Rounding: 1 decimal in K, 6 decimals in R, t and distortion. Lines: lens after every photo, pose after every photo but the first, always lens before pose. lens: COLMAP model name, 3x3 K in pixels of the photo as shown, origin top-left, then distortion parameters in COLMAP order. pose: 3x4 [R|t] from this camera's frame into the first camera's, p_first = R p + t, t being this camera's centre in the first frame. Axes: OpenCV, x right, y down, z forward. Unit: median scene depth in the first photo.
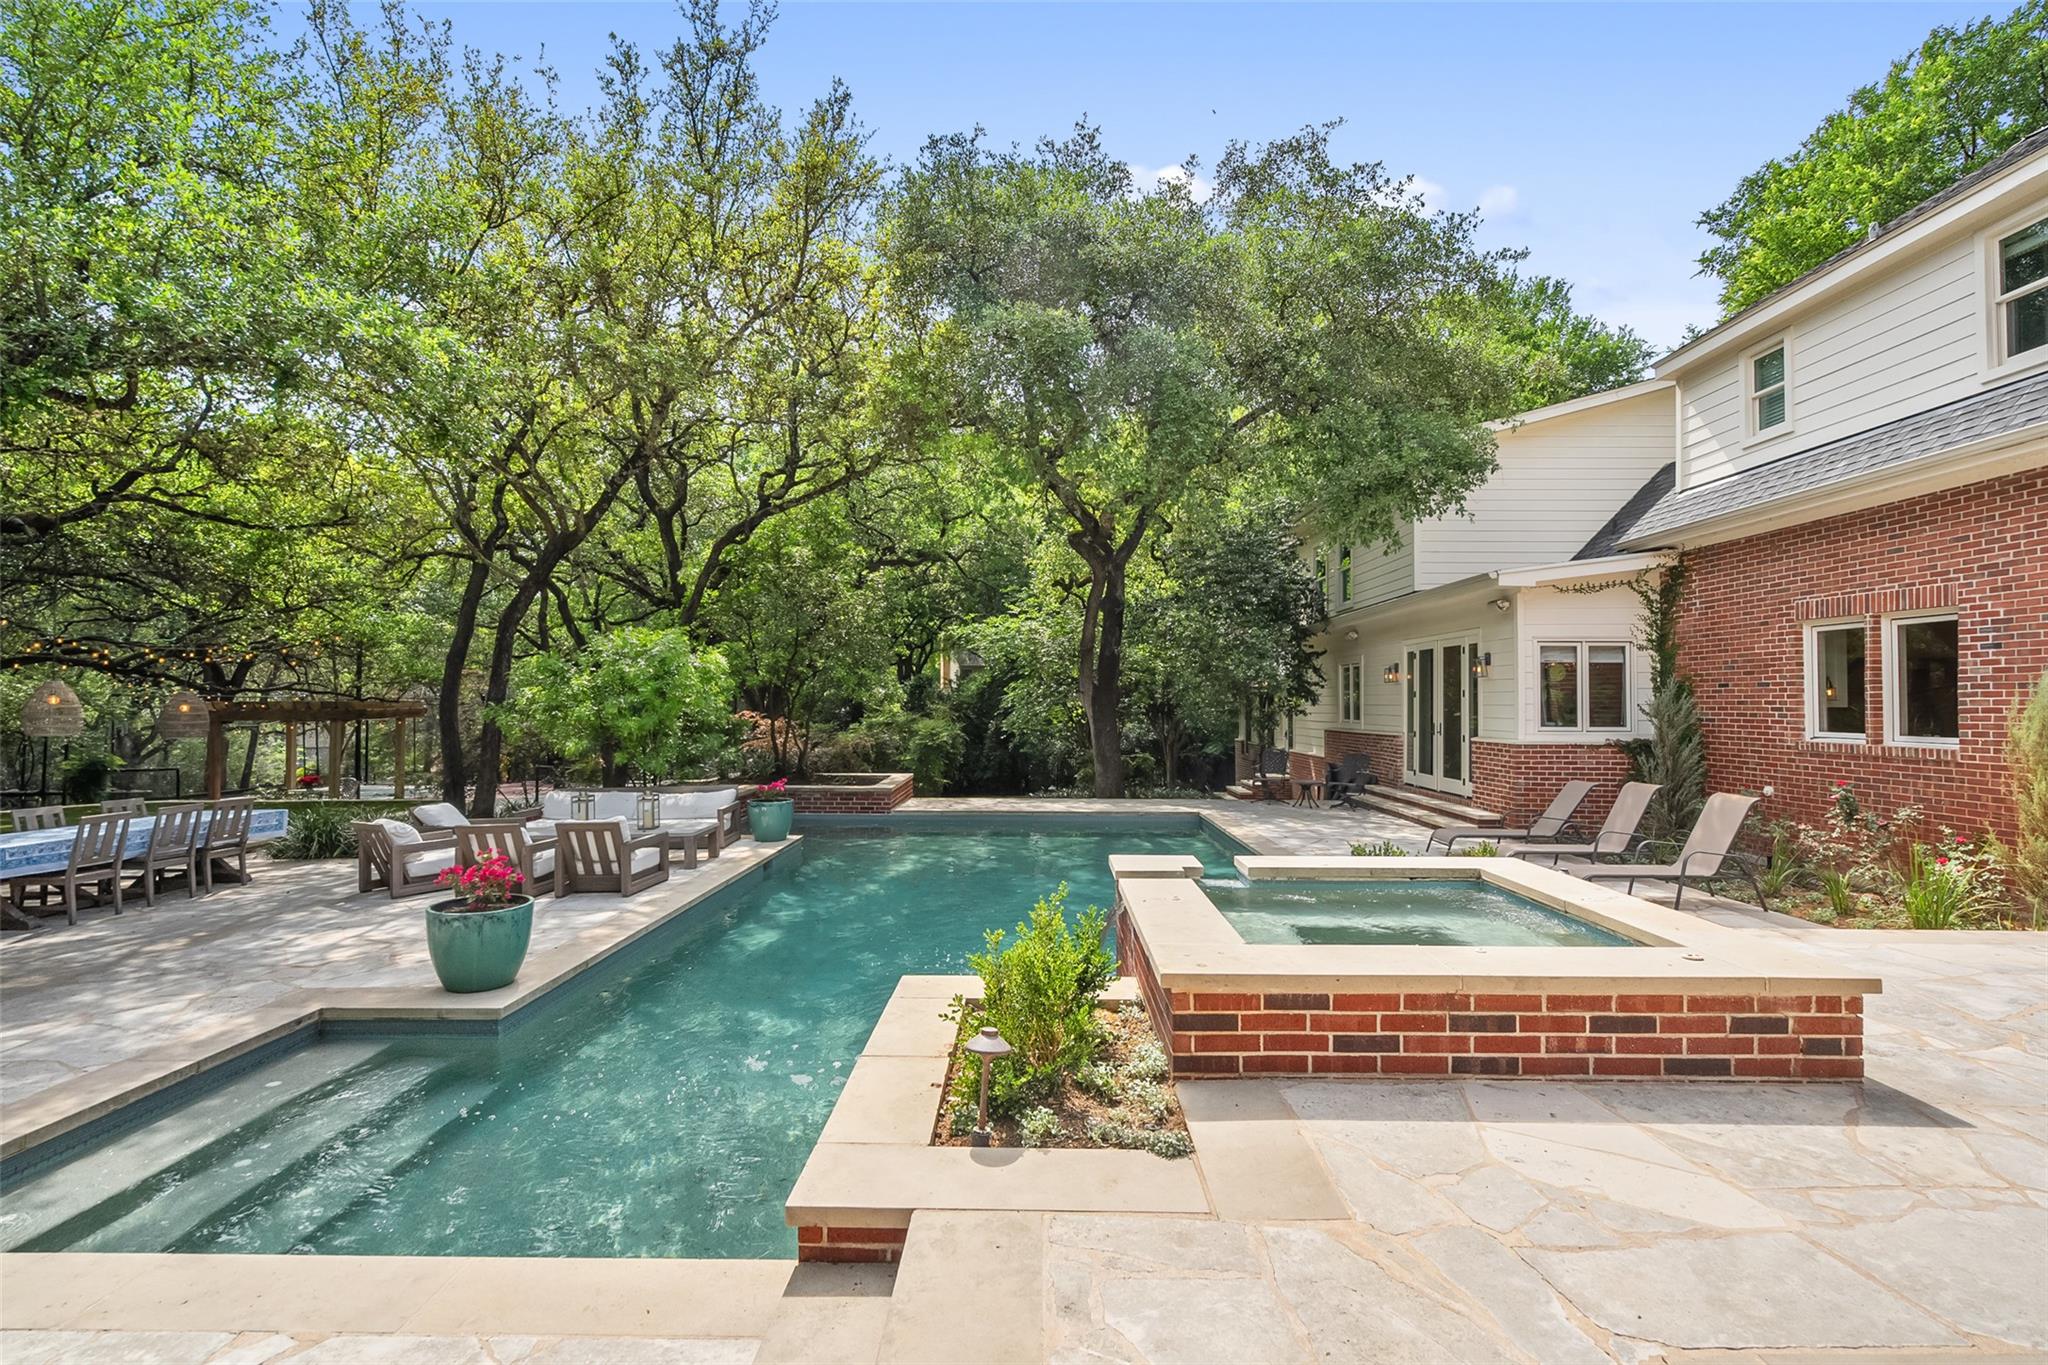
lens RADIAL K [[957.4, 0, 1026.5], [0, 957.4, 692.7], [0, 0, 1]] dist [0.002172, 0.000546]
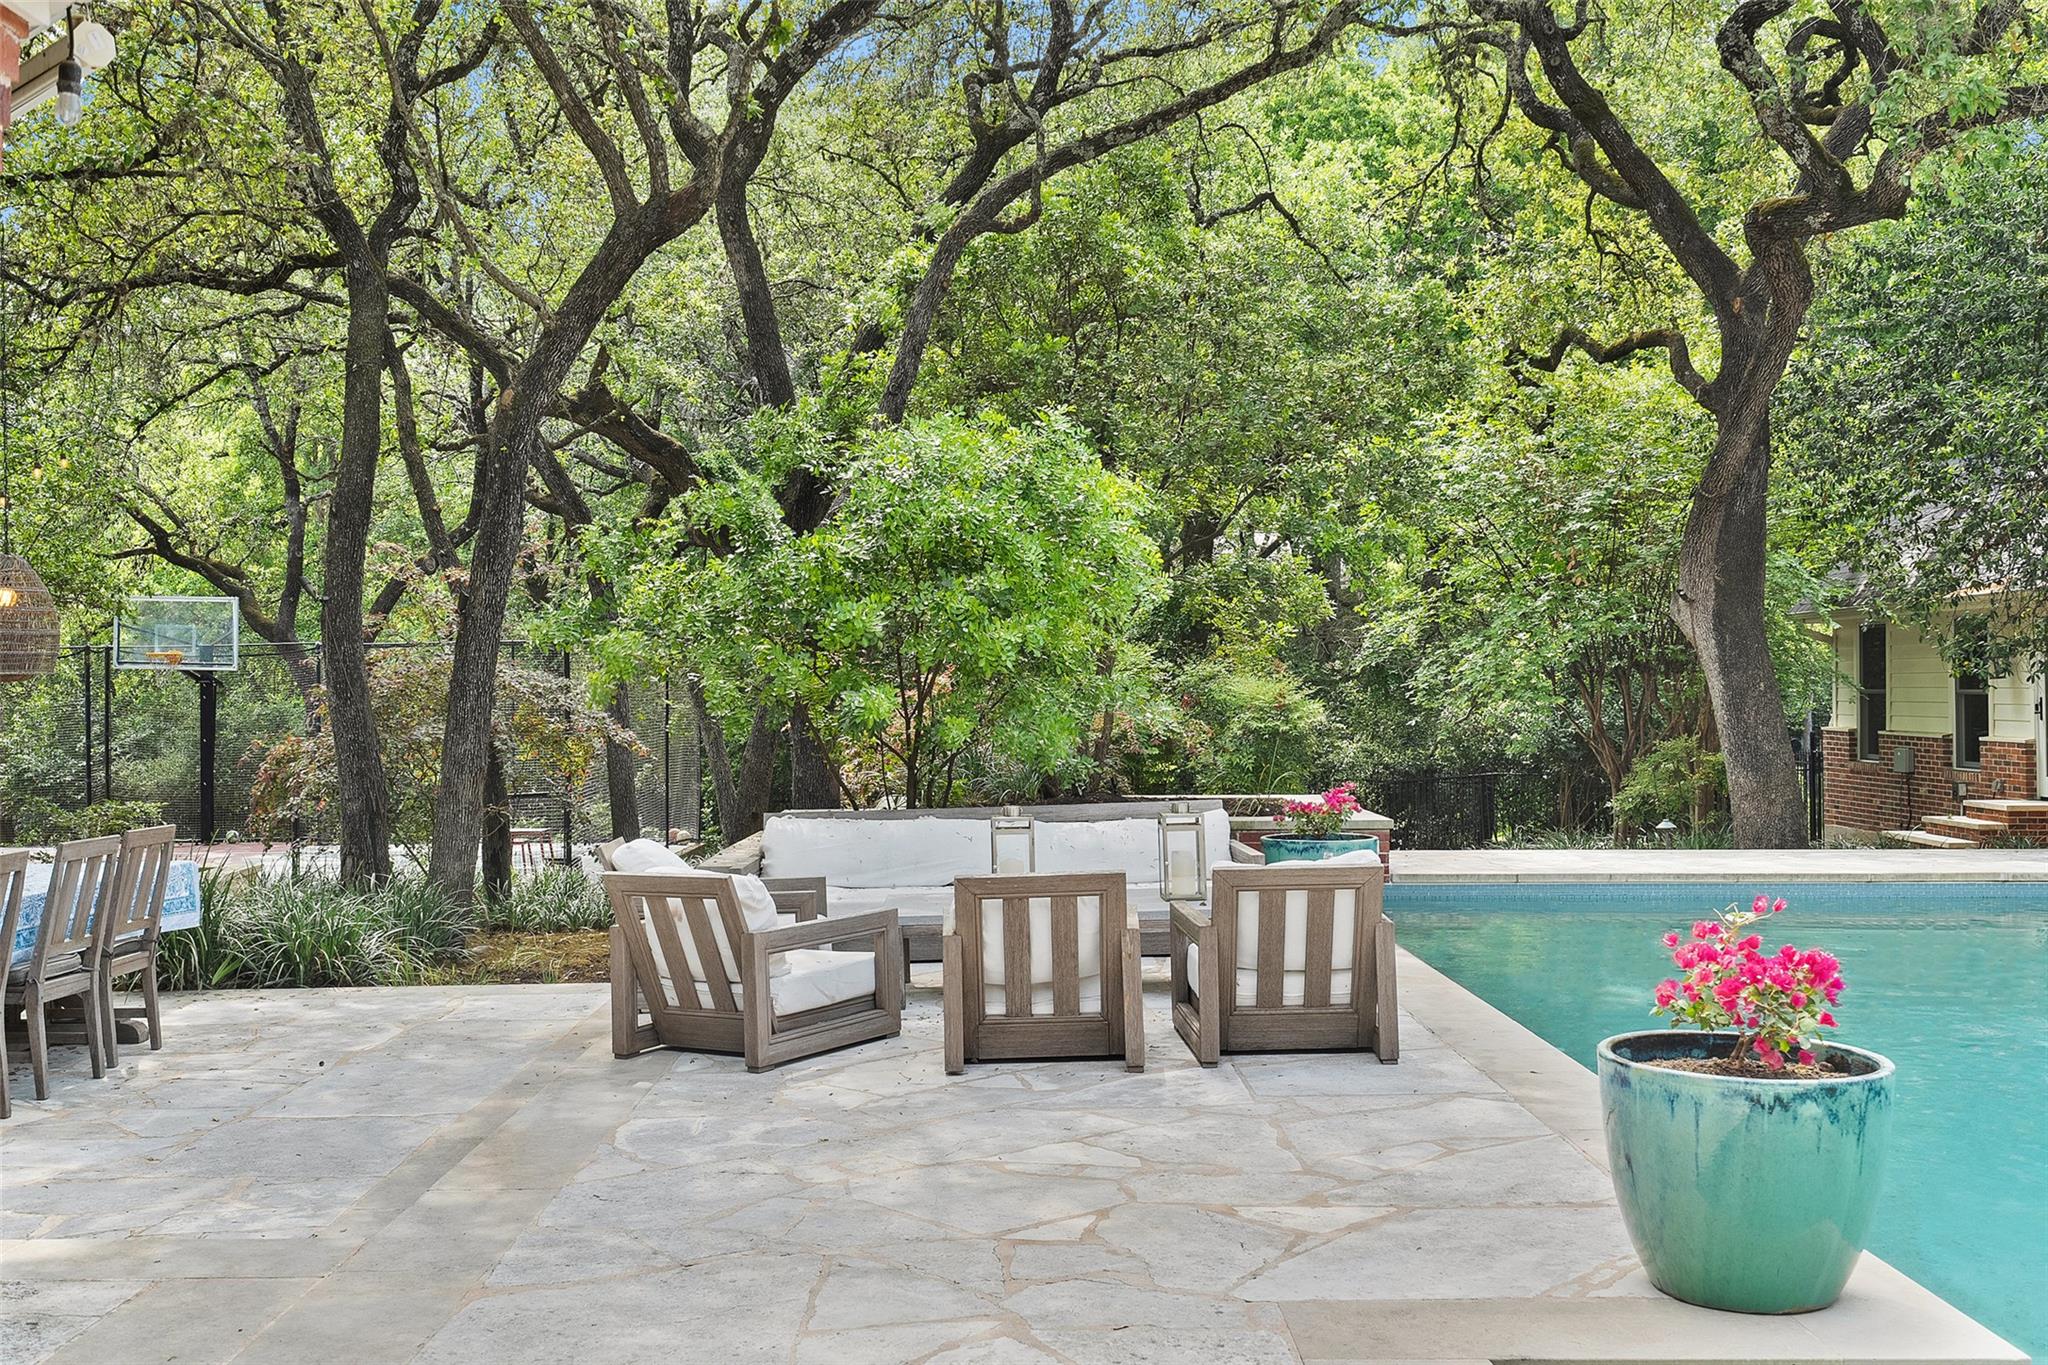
lens RADIAL K [[2001.4, 0, 1020.4], [0, 2001.4, 682.4], [0, 0, 1]] dist [0.025044, 0.000000]
pose [[0.999752, -0.011438, 0.019125, -0.471395], [0.011137, 0.999814, 0.015769, 0.043460], [-0.019302, -0.015552, 0.999693, 0.179594]]
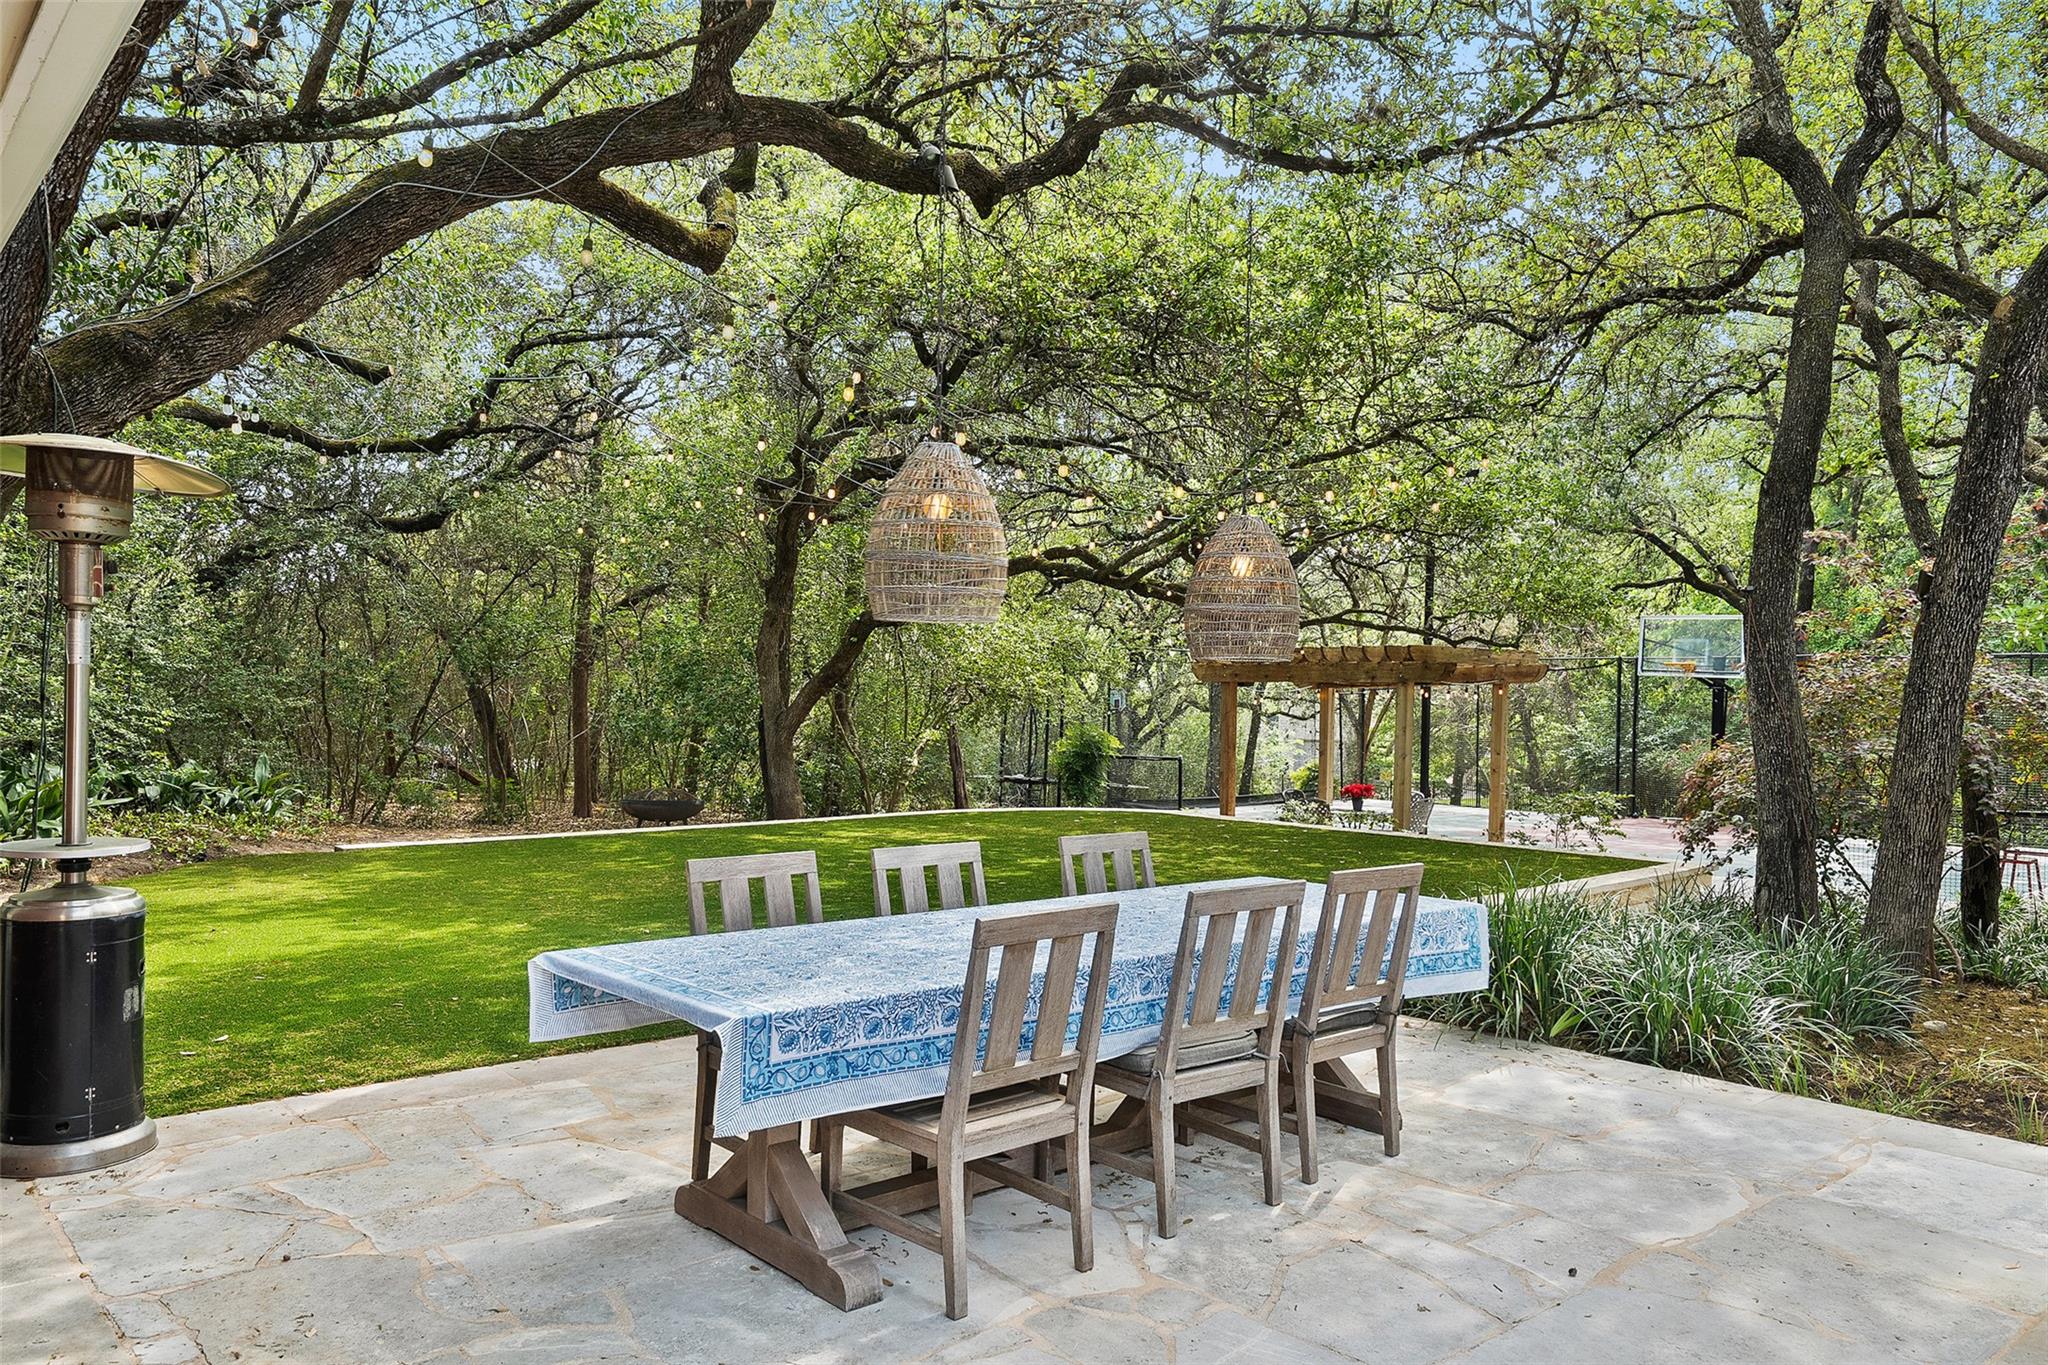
lens RADIAL K [[1458.2, 0, 968.9], [0, 1458.2, 717.7], [0, 0, 1]] dist [0.009355, -0.000690]
pose [[0.652110, 0.024715, -0.757722, -0.551756], [-0.001732, 0.999514, 0.031111, 0.052095], [0.758123, -0.018976, 0.651836, 0.594680]]
